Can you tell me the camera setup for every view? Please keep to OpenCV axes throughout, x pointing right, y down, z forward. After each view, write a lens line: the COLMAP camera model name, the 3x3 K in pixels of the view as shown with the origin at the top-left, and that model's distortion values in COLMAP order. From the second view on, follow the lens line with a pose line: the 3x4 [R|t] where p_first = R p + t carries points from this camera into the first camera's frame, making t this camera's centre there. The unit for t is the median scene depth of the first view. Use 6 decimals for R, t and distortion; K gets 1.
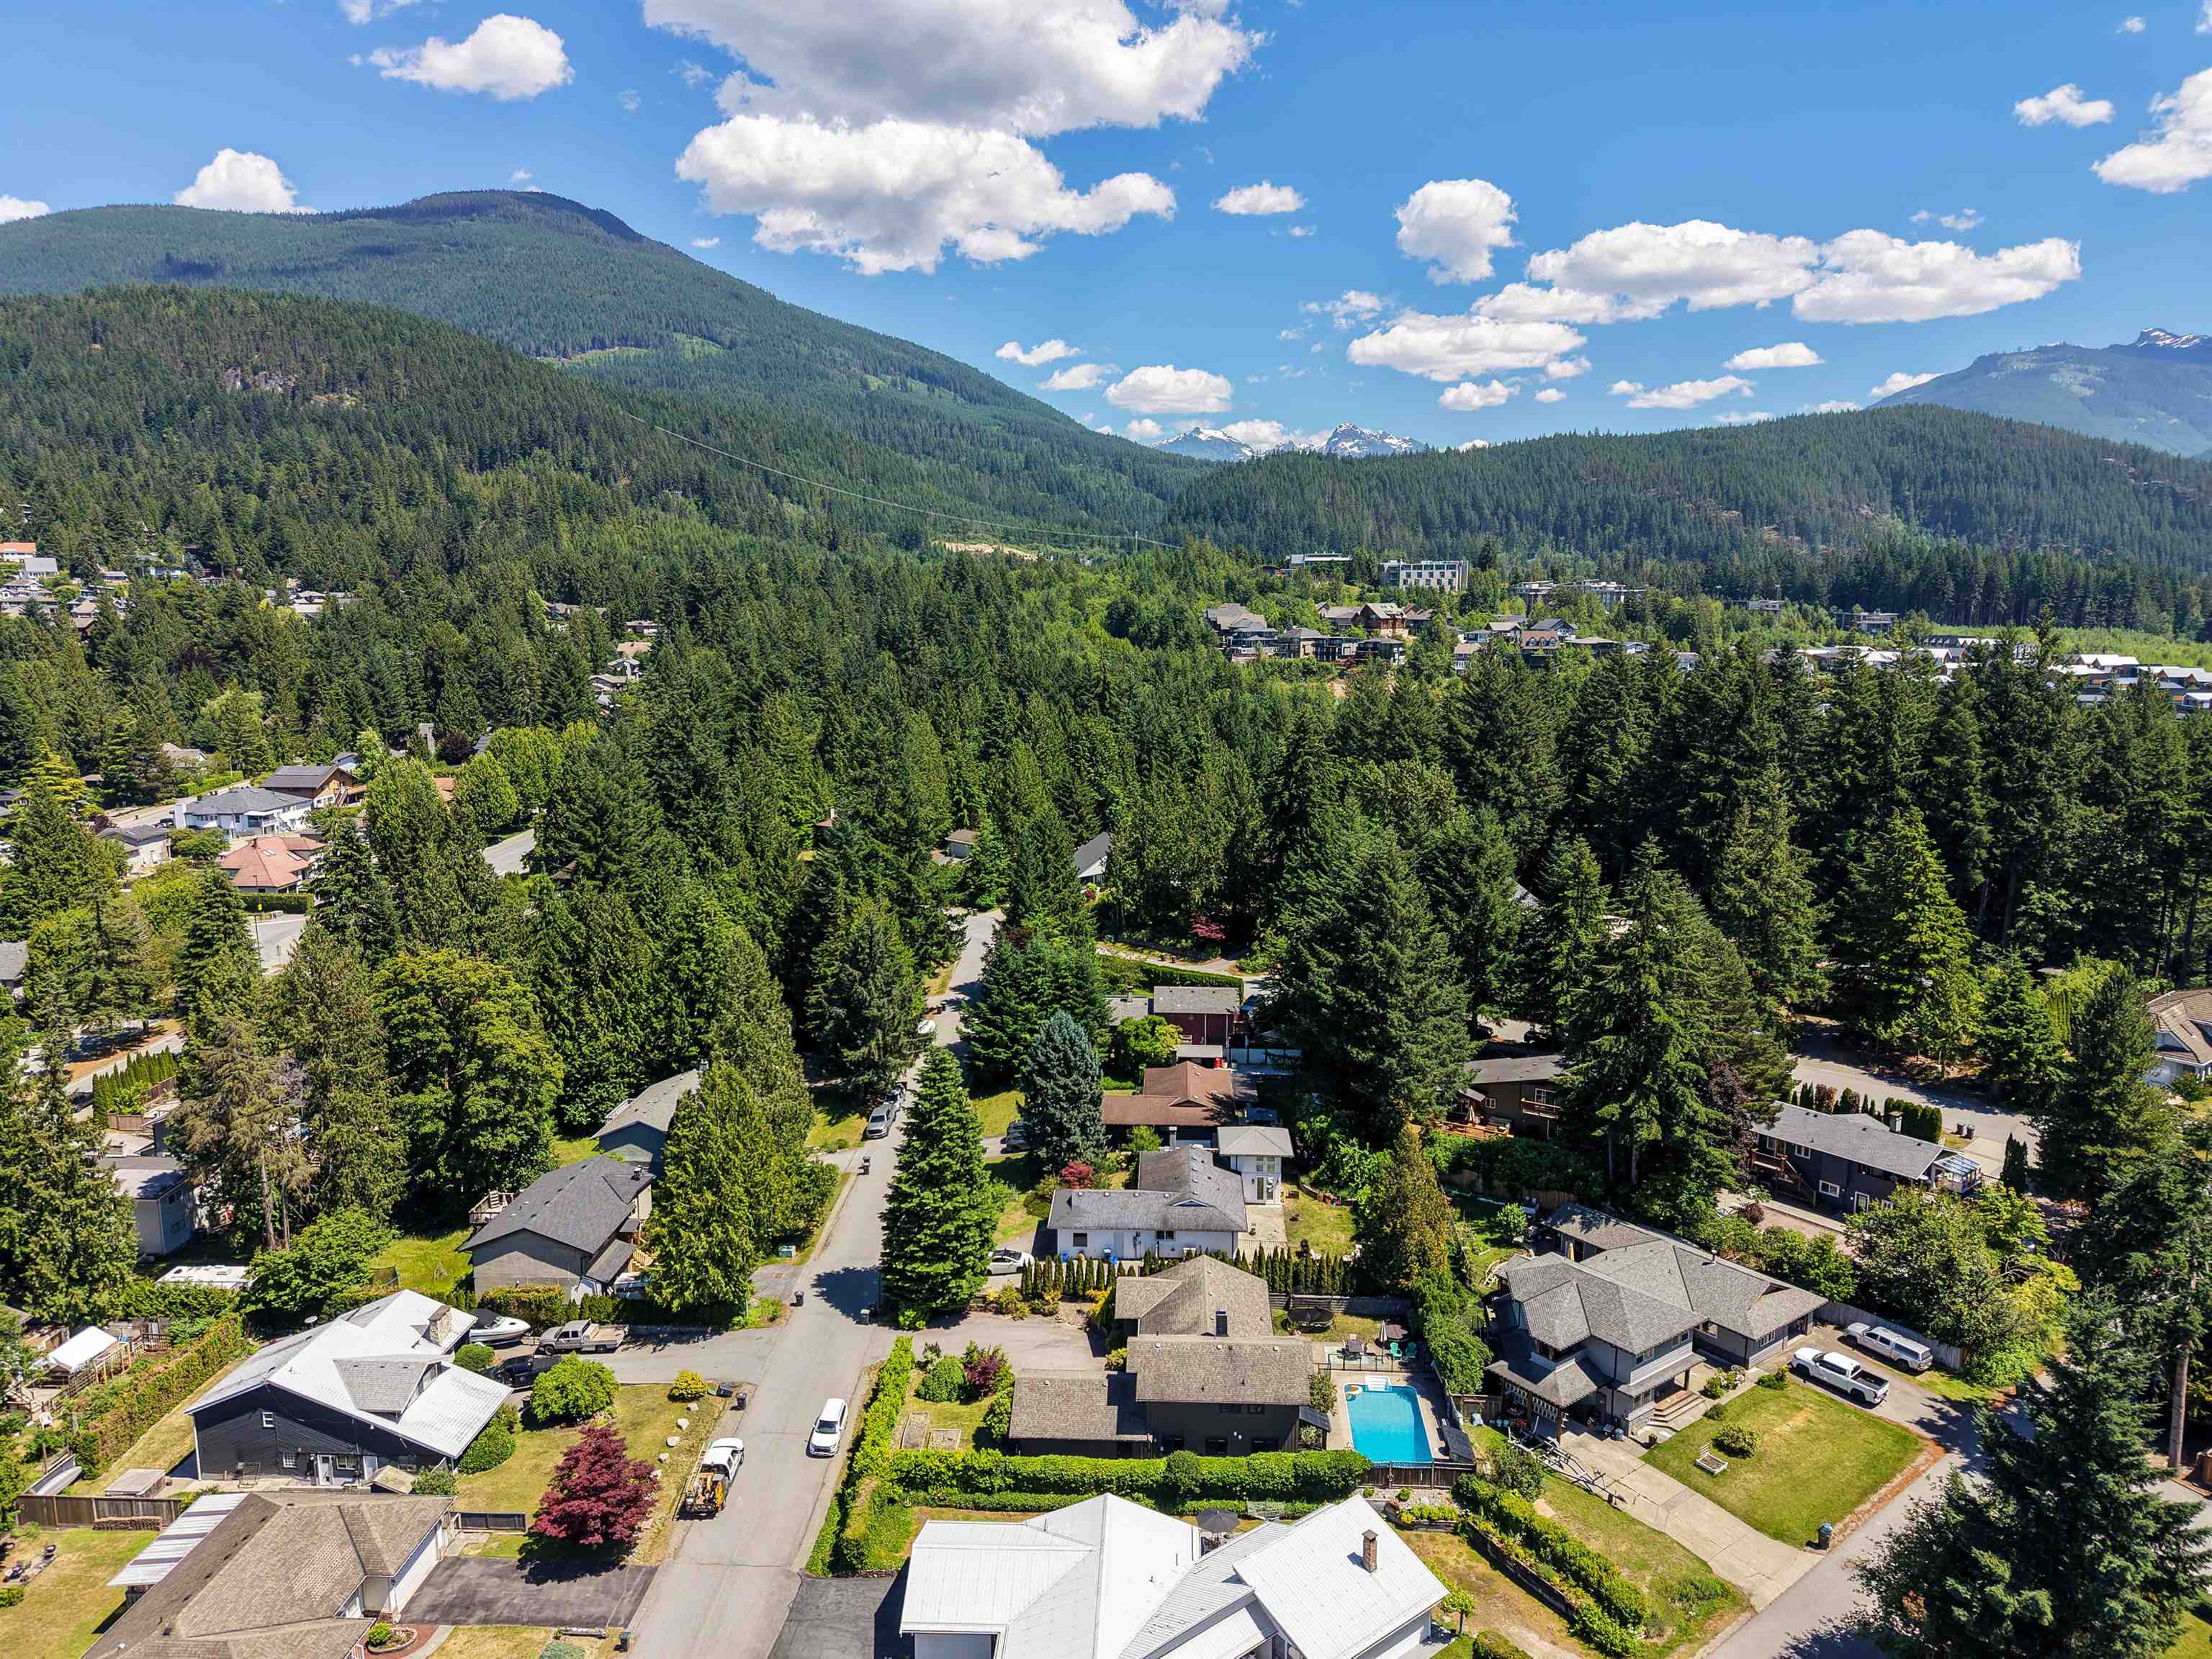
lens RADIAL K [[1465.1, 0, 1106.0], [0, 1465.1, 829.5], [0, 0, 1]] dist [0.030081, -0.031173]
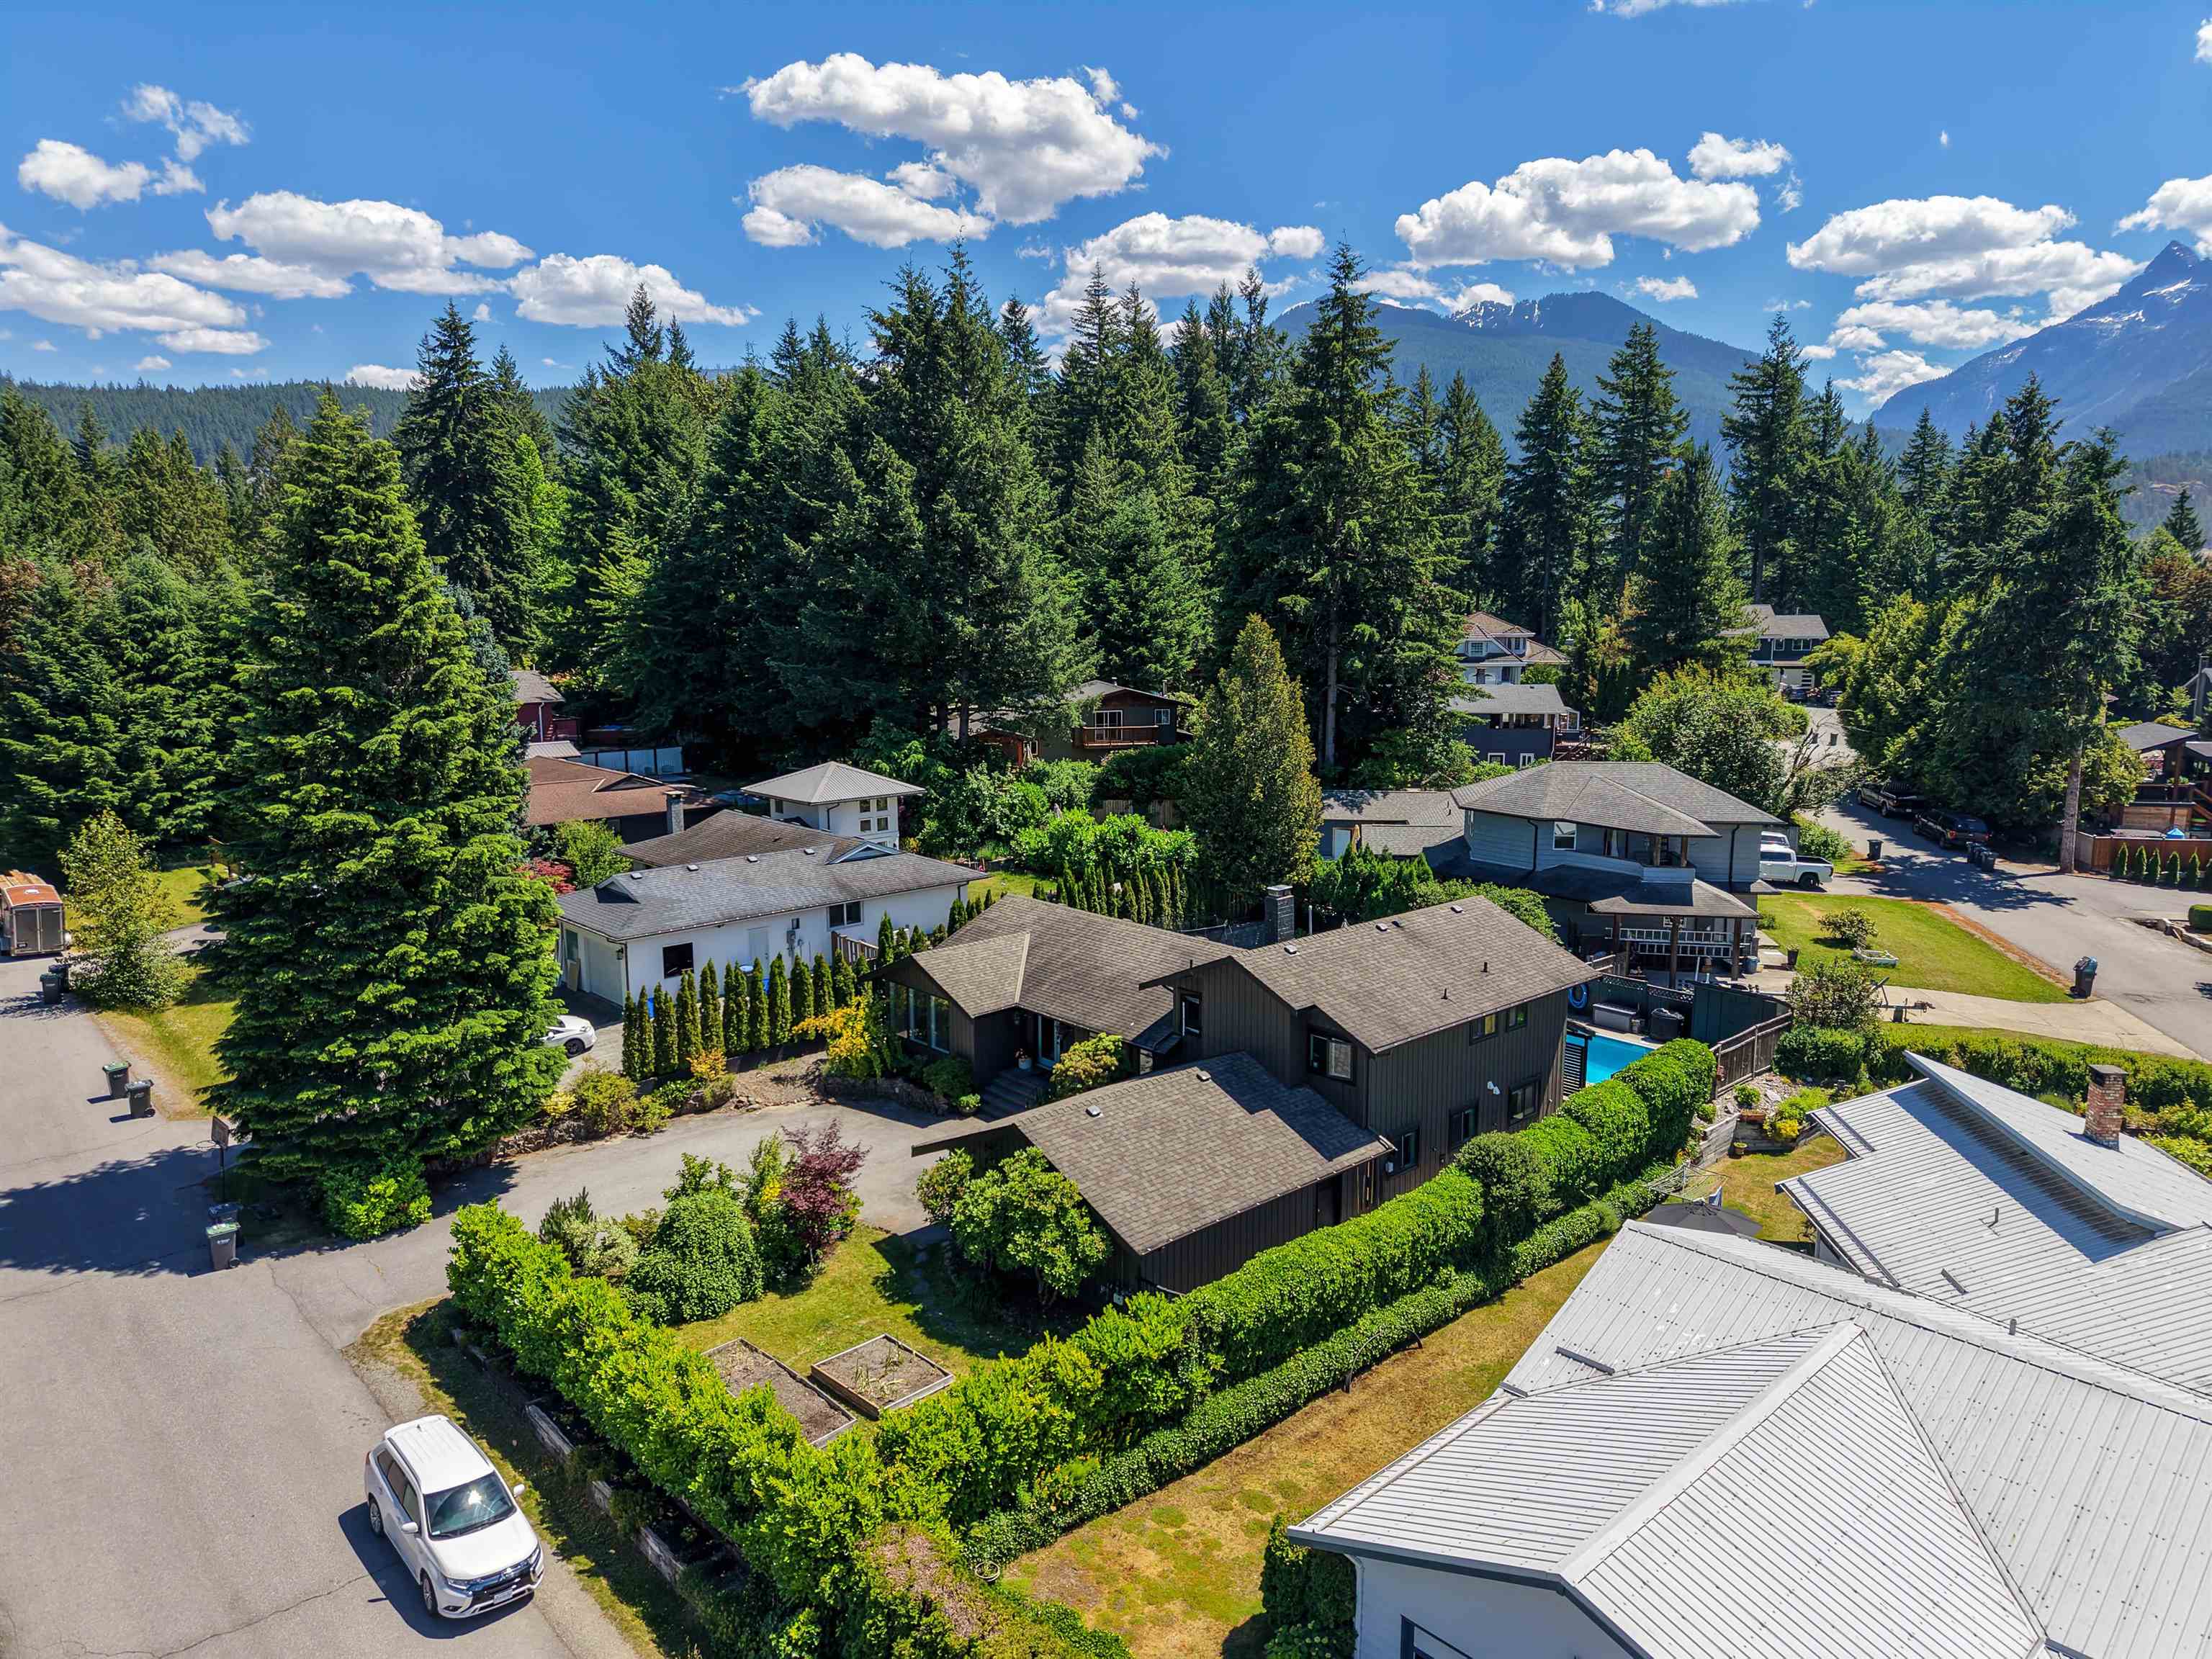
lens RADIAL K [[1467.7, 0, 1103.7], [0, 1467.7, 831.9], [0, 0, 1]] dist [0.040631, -0.041159]
pose [[0.708391, -0.117352, 0.695996, -0.247470], [0.112177, 0.992267, 0.053132, 0.249095], [-0.696849, 0.040437, 0.716077, 0.635619]]
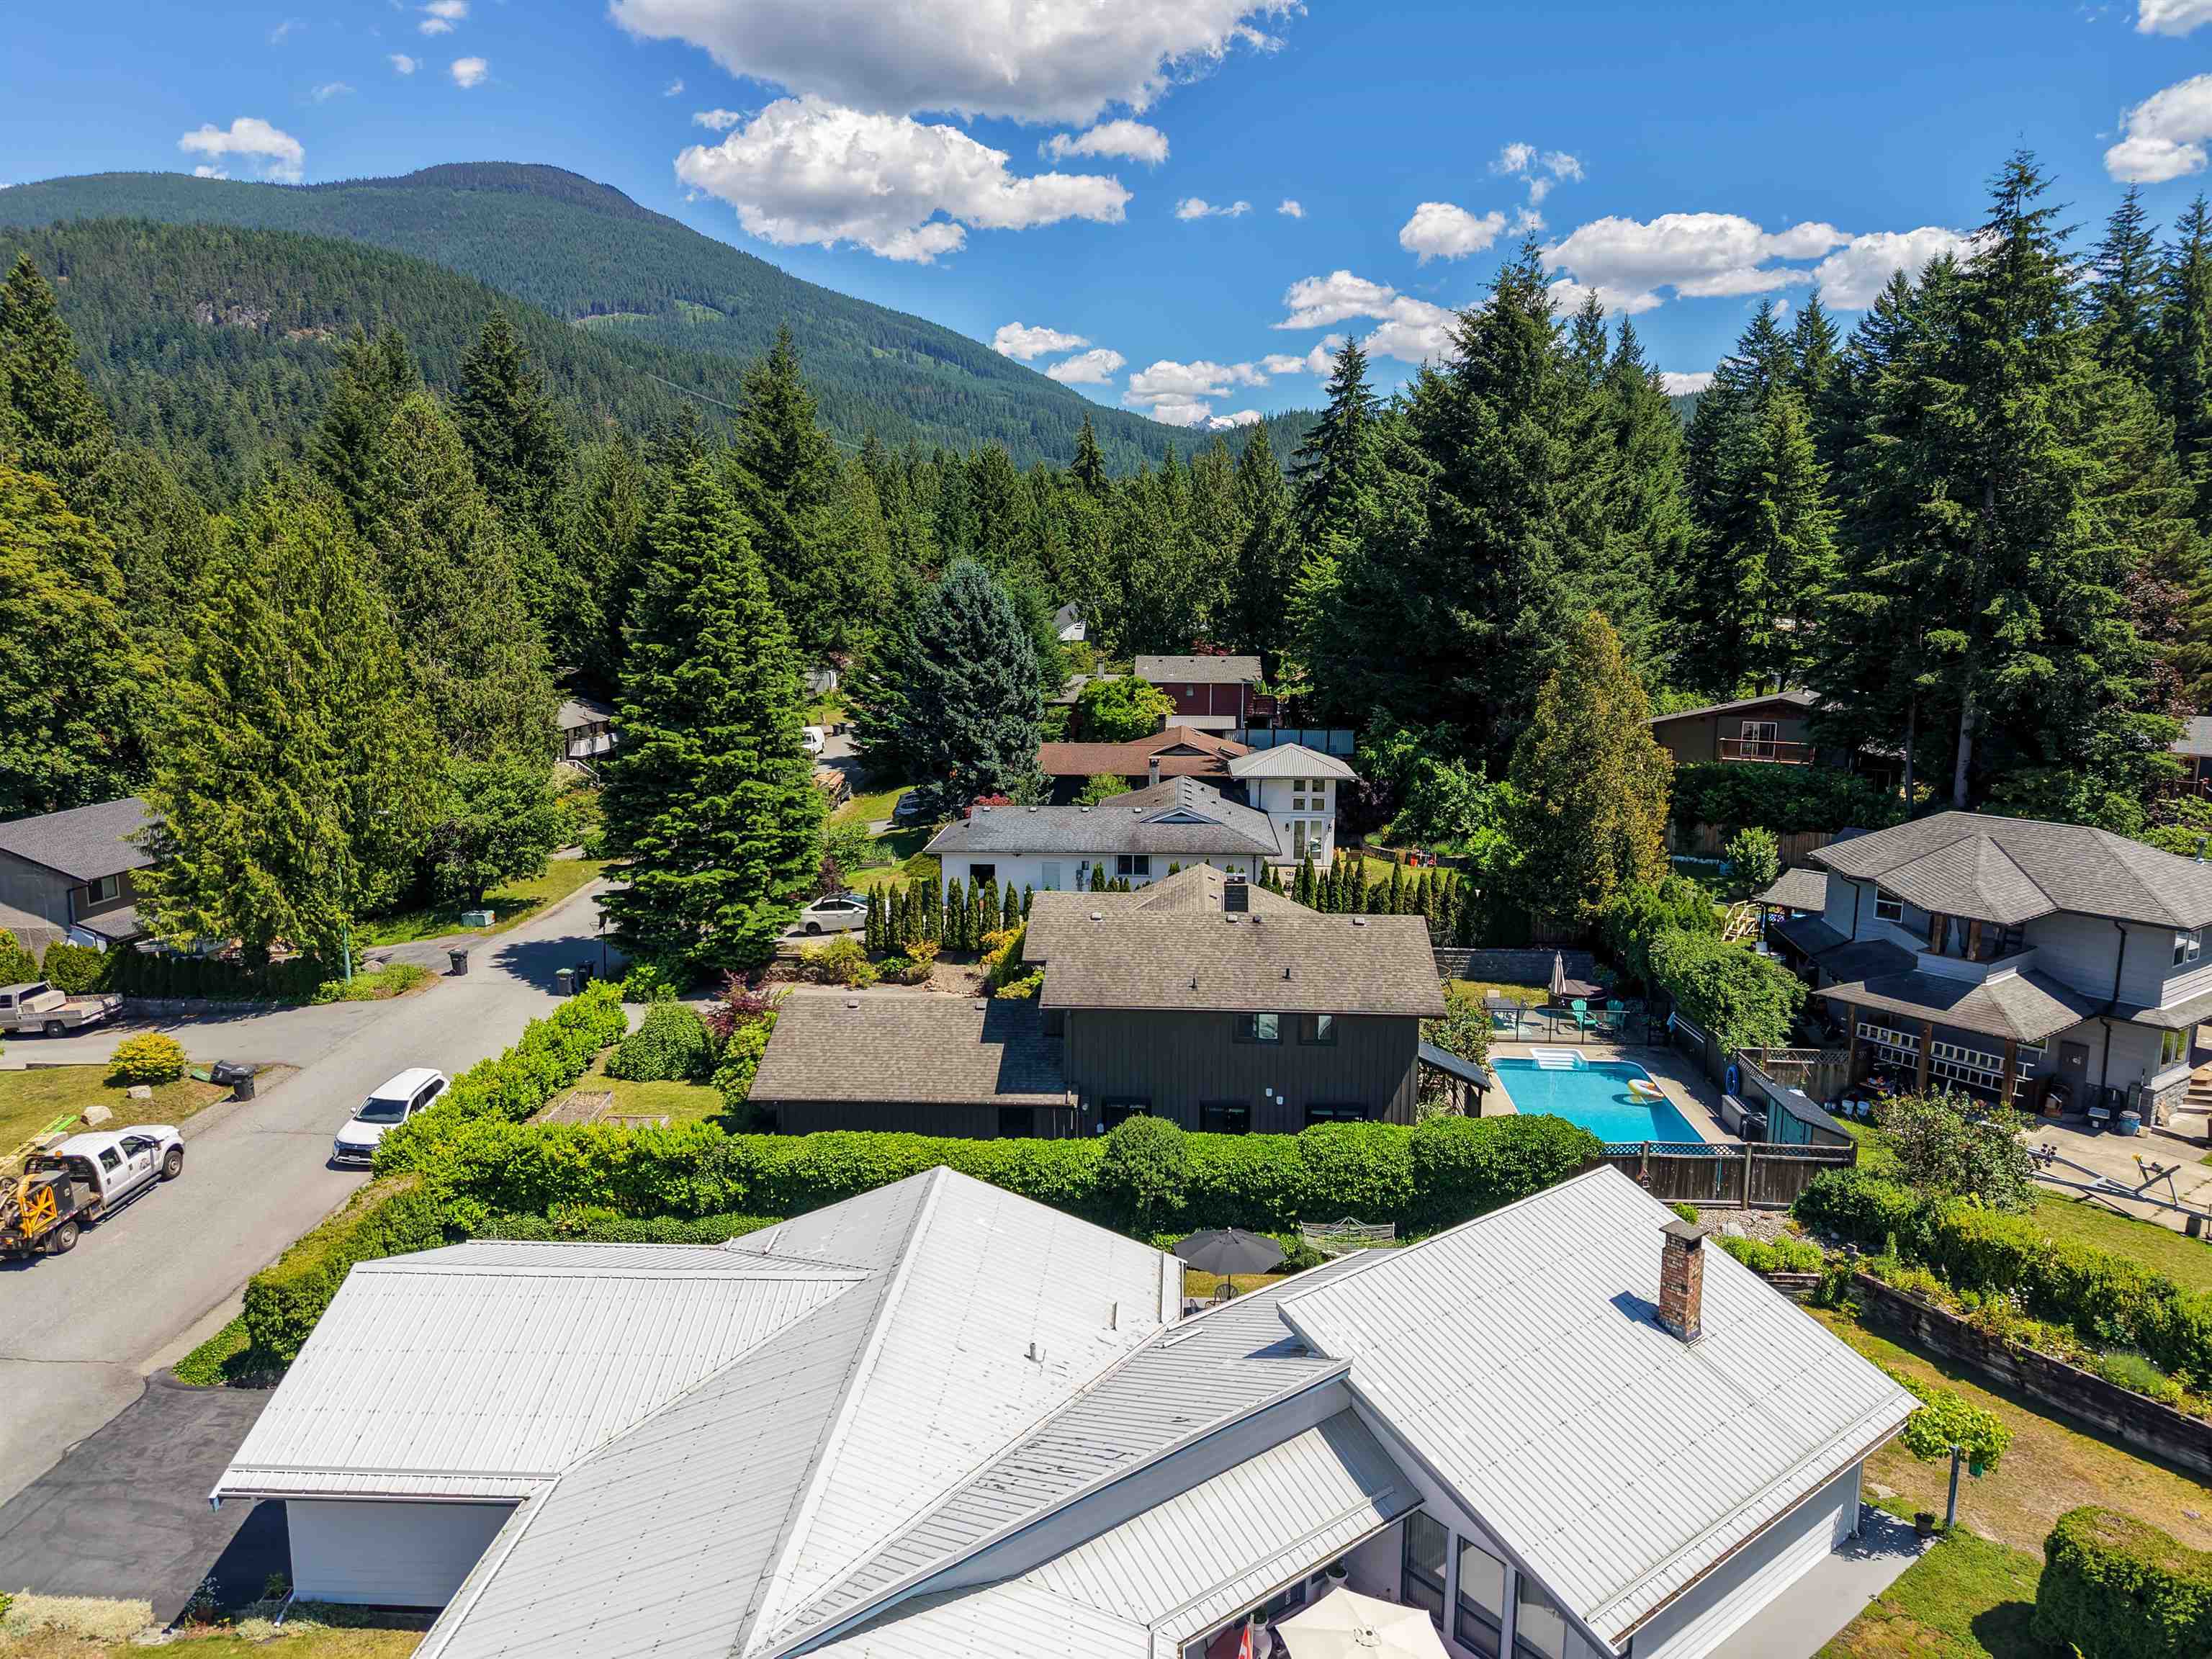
lens RADIAL K [[1467.7, 0, 1103.7], [0, 1467.7, 831.9], [0, 0, 1]] dist [0.040631, -0.041159]
pose [[0.999964, 0.005177, -0.006743, 0.034858], [-0.005112, 0.999940, 0.009655, 0.275620], [0.006793, -0.009620, 0.999931, 0.474802]]
